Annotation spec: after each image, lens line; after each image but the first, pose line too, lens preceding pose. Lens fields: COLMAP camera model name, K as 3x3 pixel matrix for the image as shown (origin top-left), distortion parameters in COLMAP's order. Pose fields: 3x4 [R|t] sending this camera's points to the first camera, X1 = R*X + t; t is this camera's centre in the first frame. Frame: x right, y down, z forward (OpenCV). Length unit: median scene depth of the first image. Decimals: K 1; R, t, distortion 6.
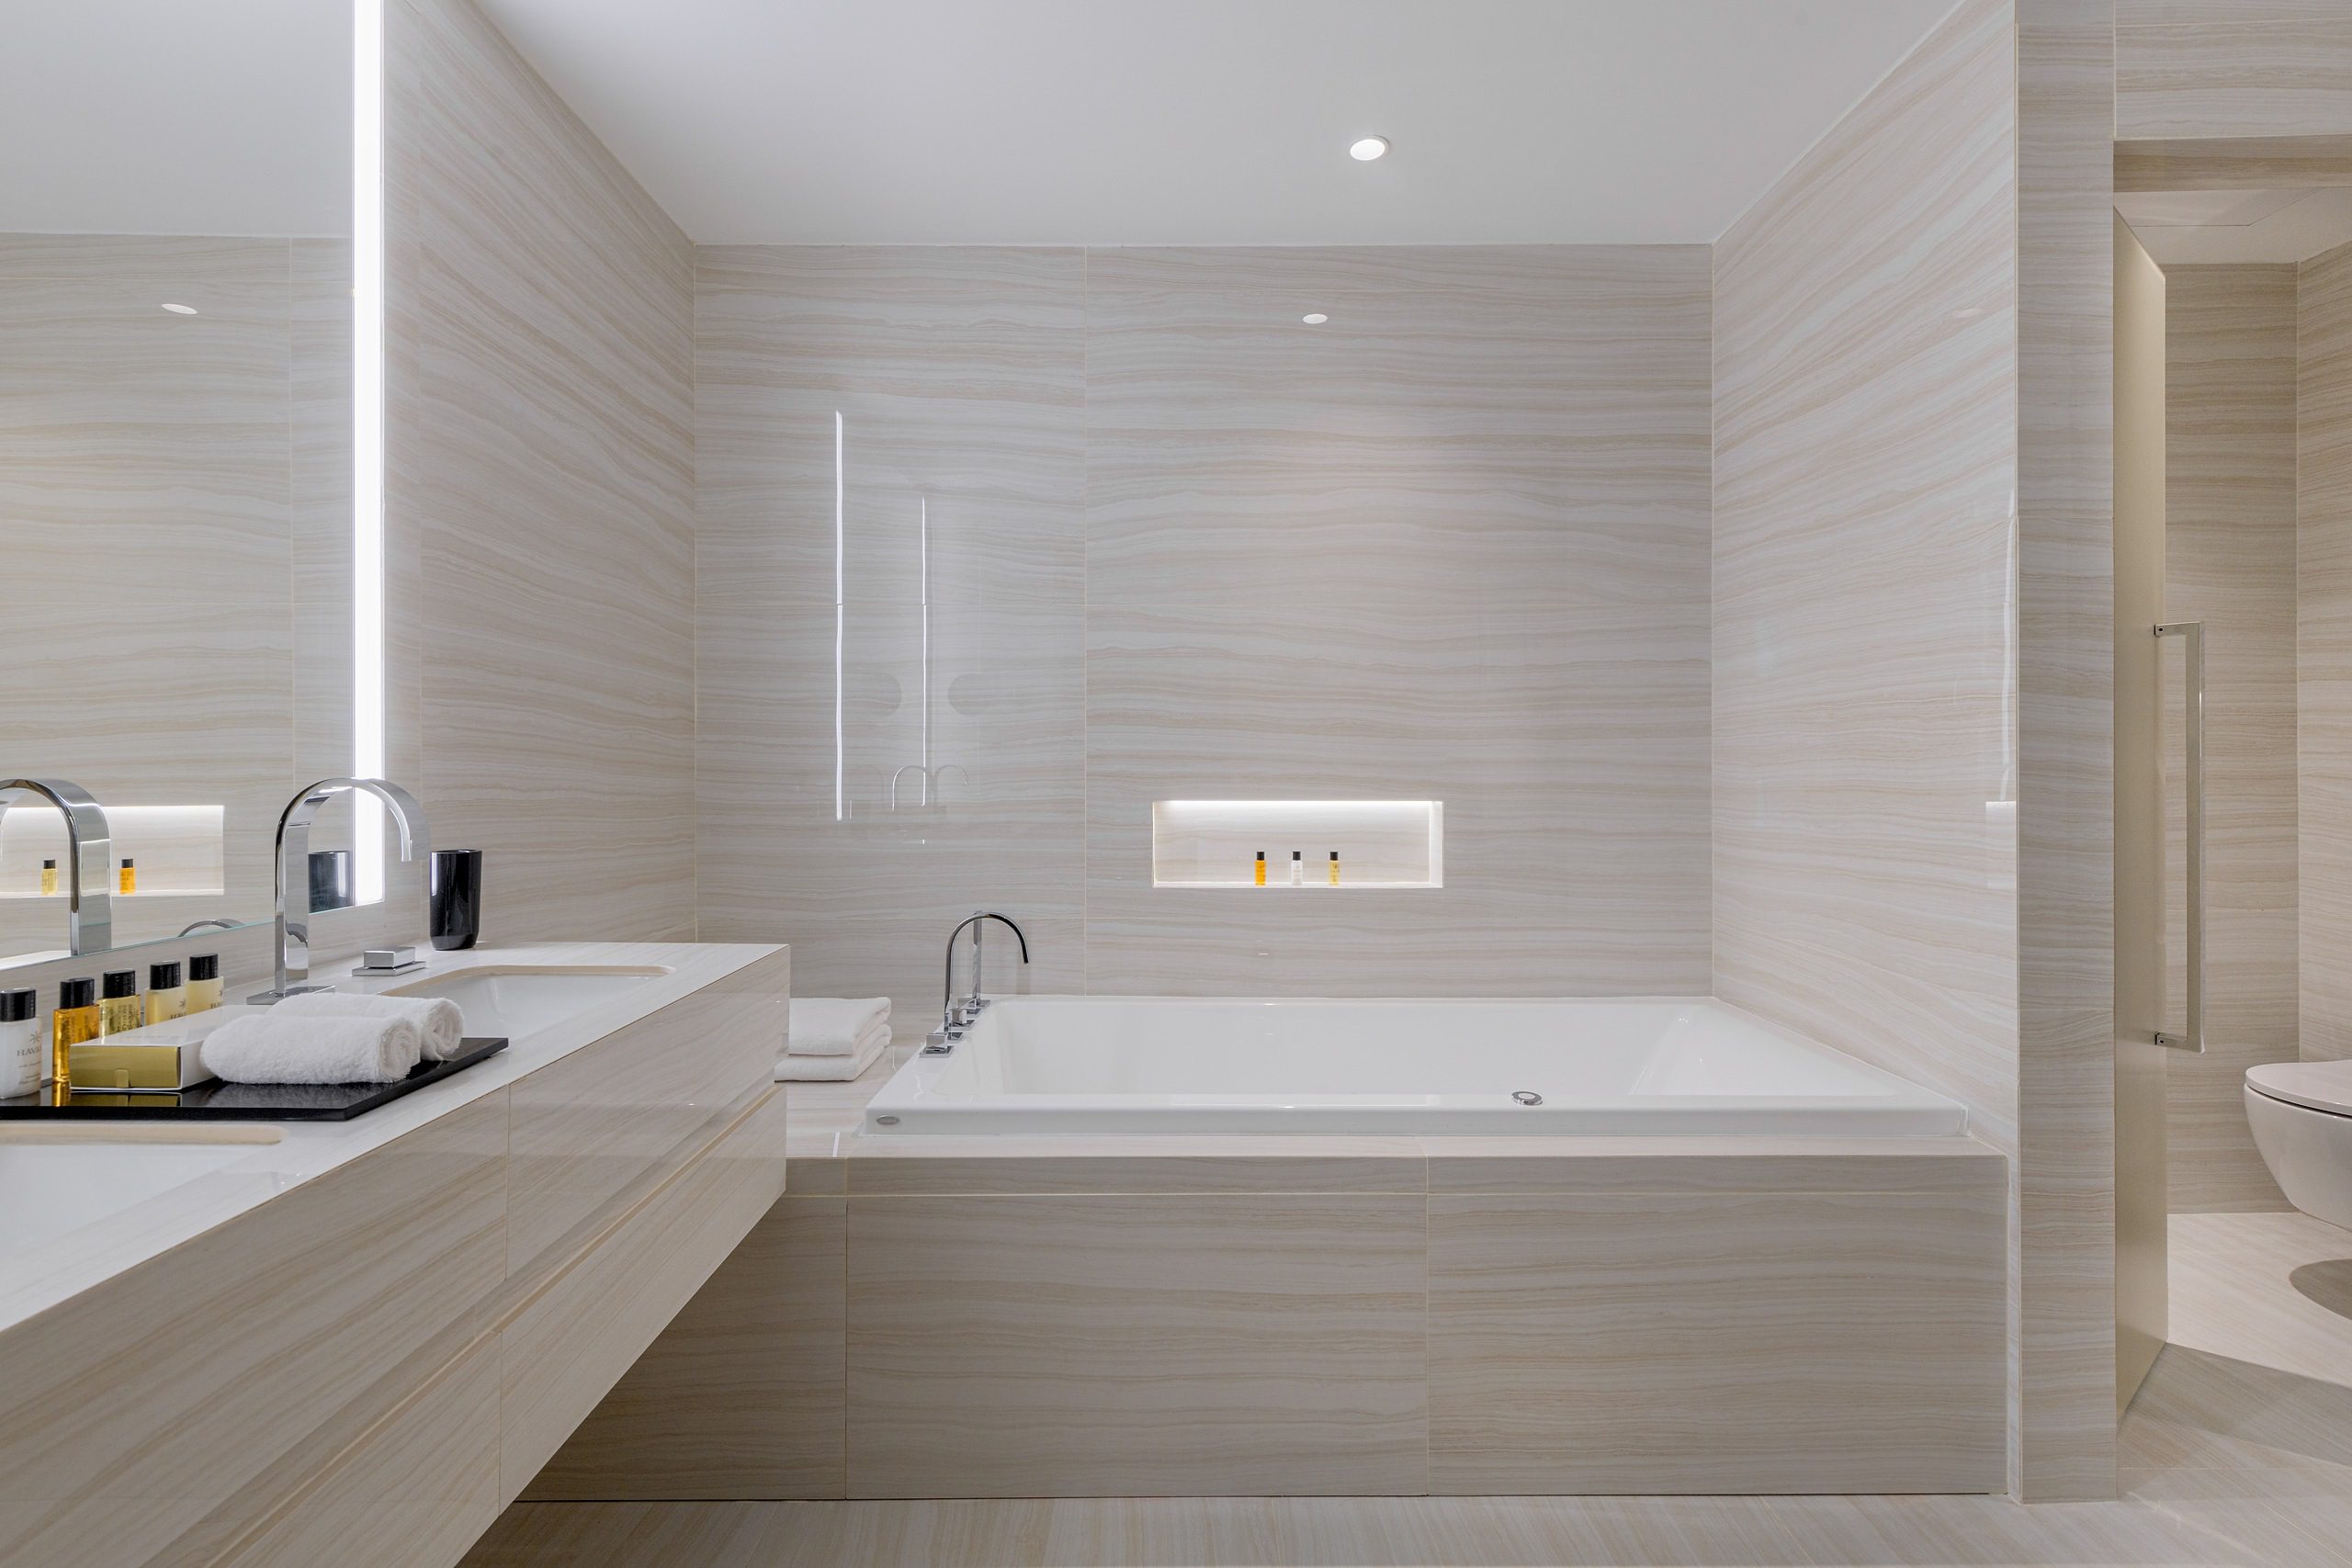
lens RADIAL K [[1047.5, 0, 1172.4], [0, 1047.5, 767.0], [0, 0, 1]] dist [0.002393, 0.000102]
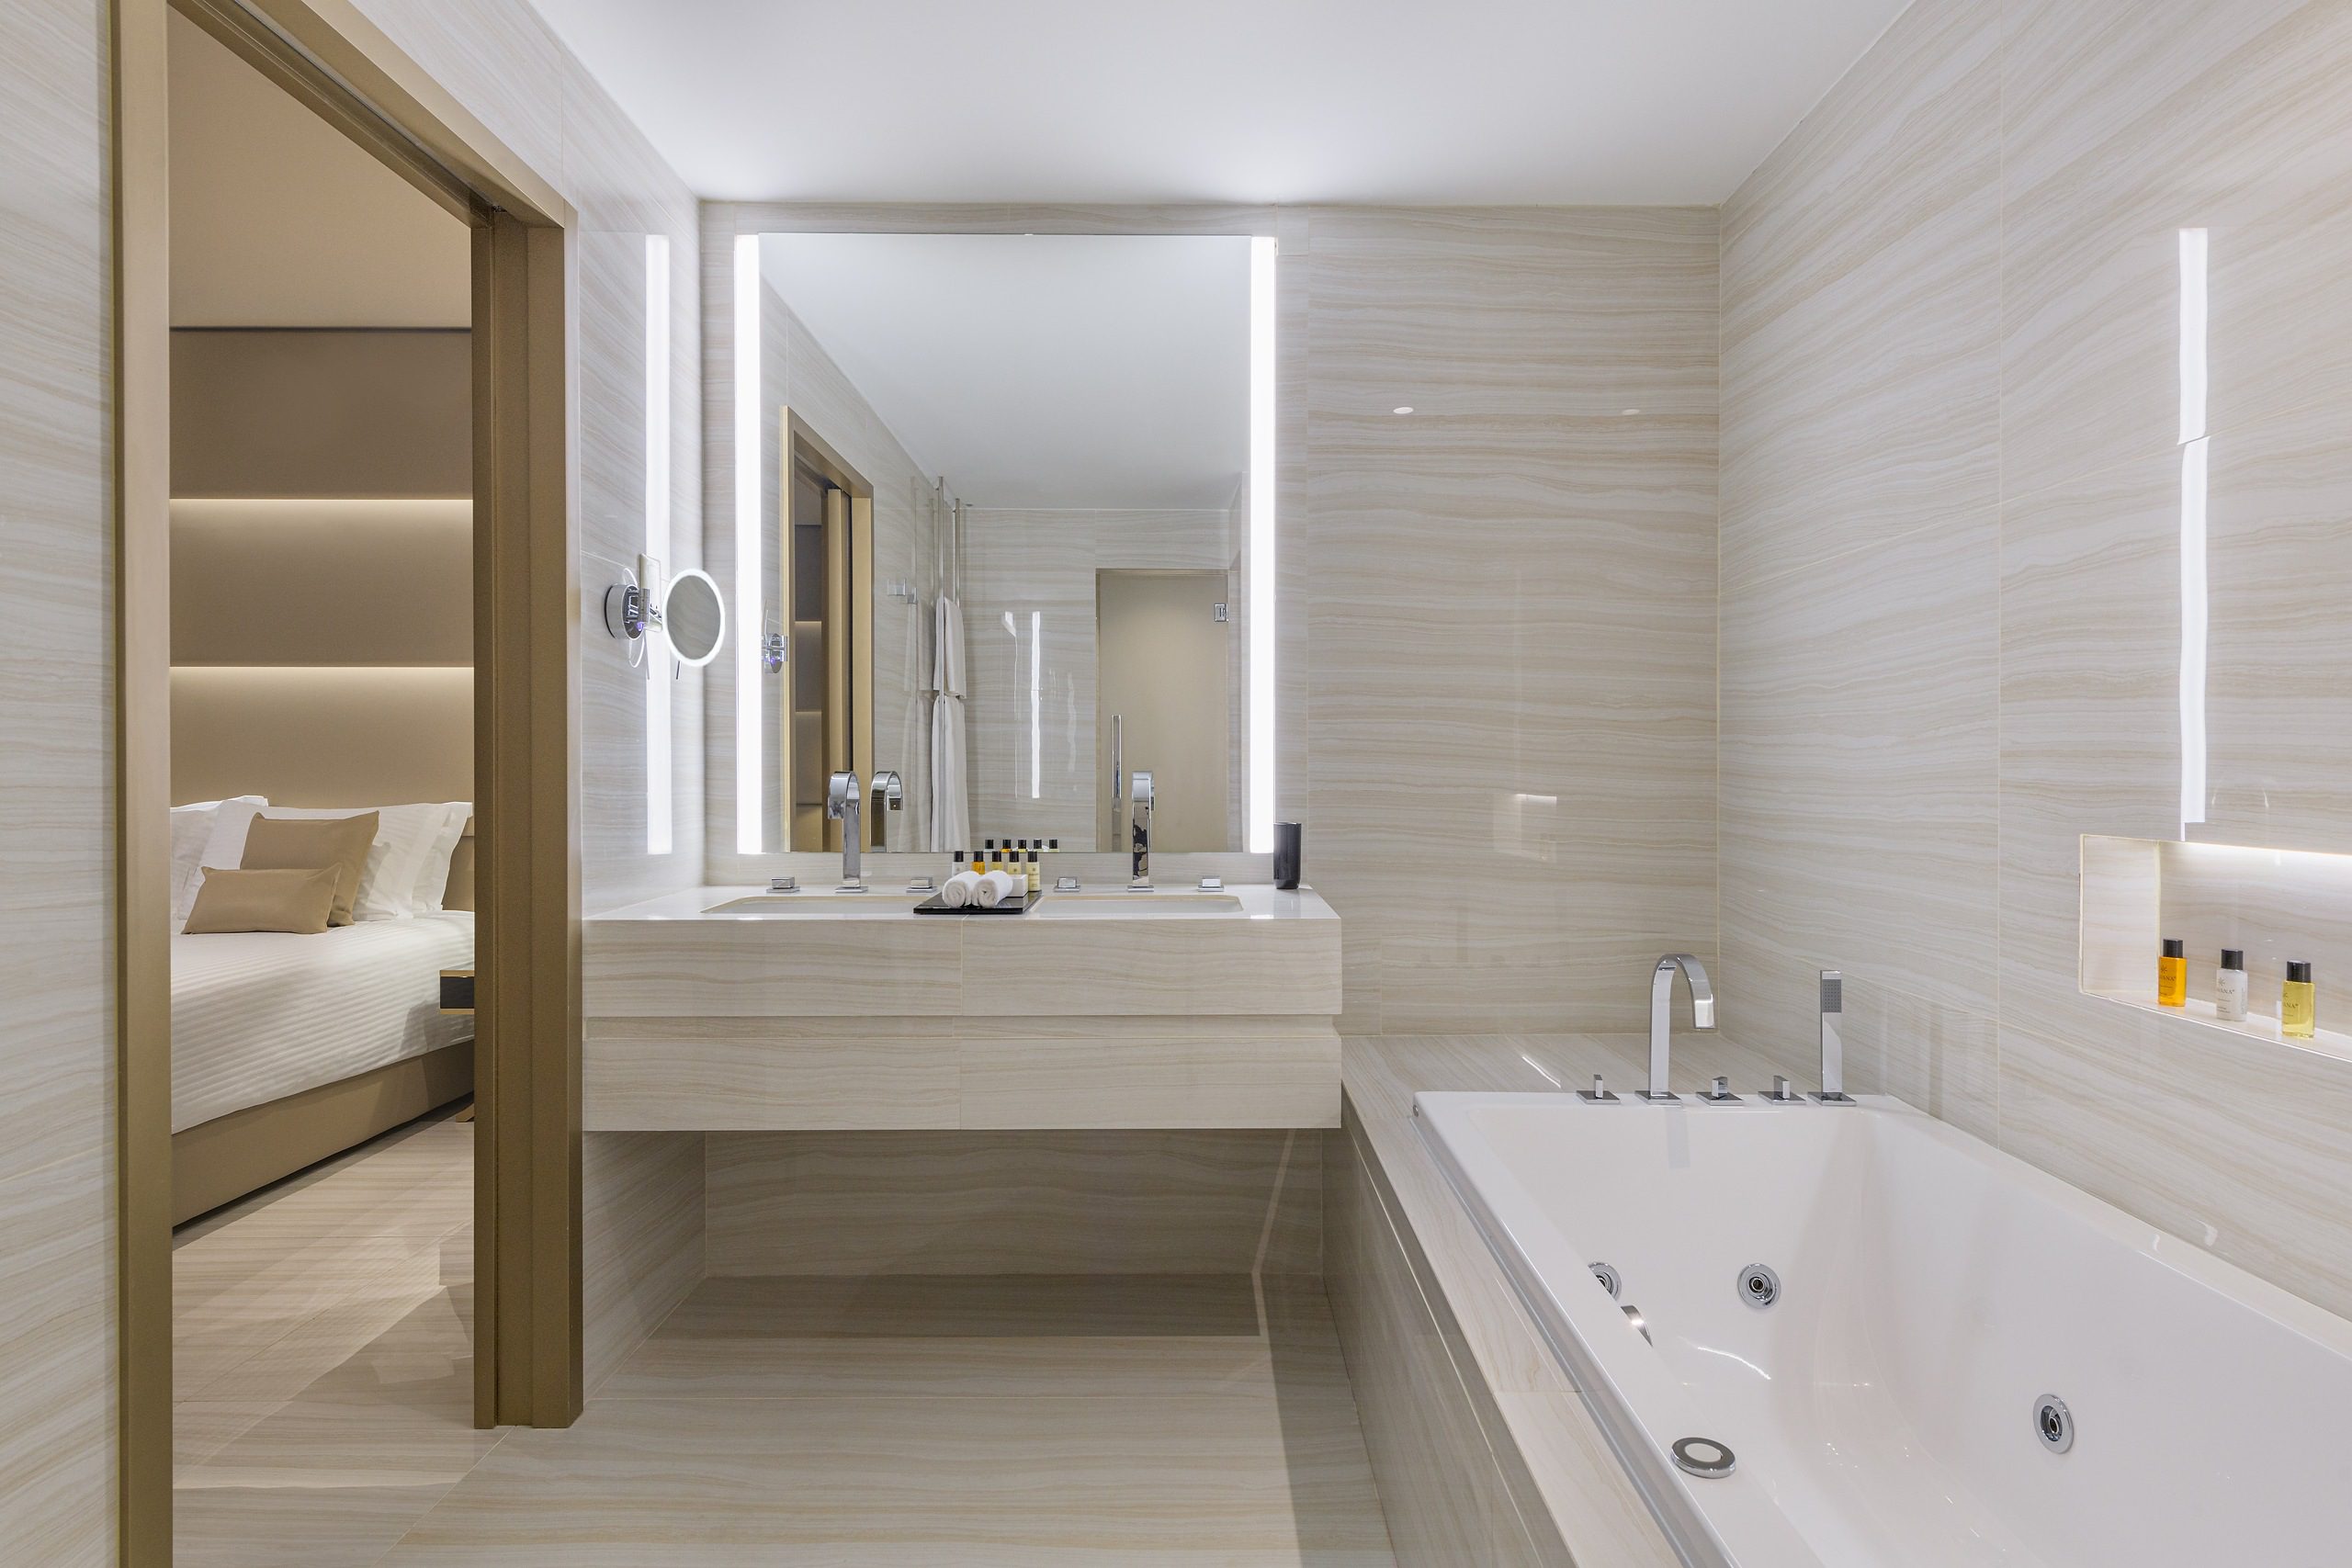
lens RADIAL K [[1199.5, 0, 1176.0], [0, 1199.5, 784.0], [0, 0, 1]] dist [-0.001320, -0.000898]
pose [[-0.022426, 0.014728, -0.999640, 0.627452], [-0.007646, 0.999860, 0.014903, 0.000310], [0.999719, 0.007978, -0.022310, 0.548454]]
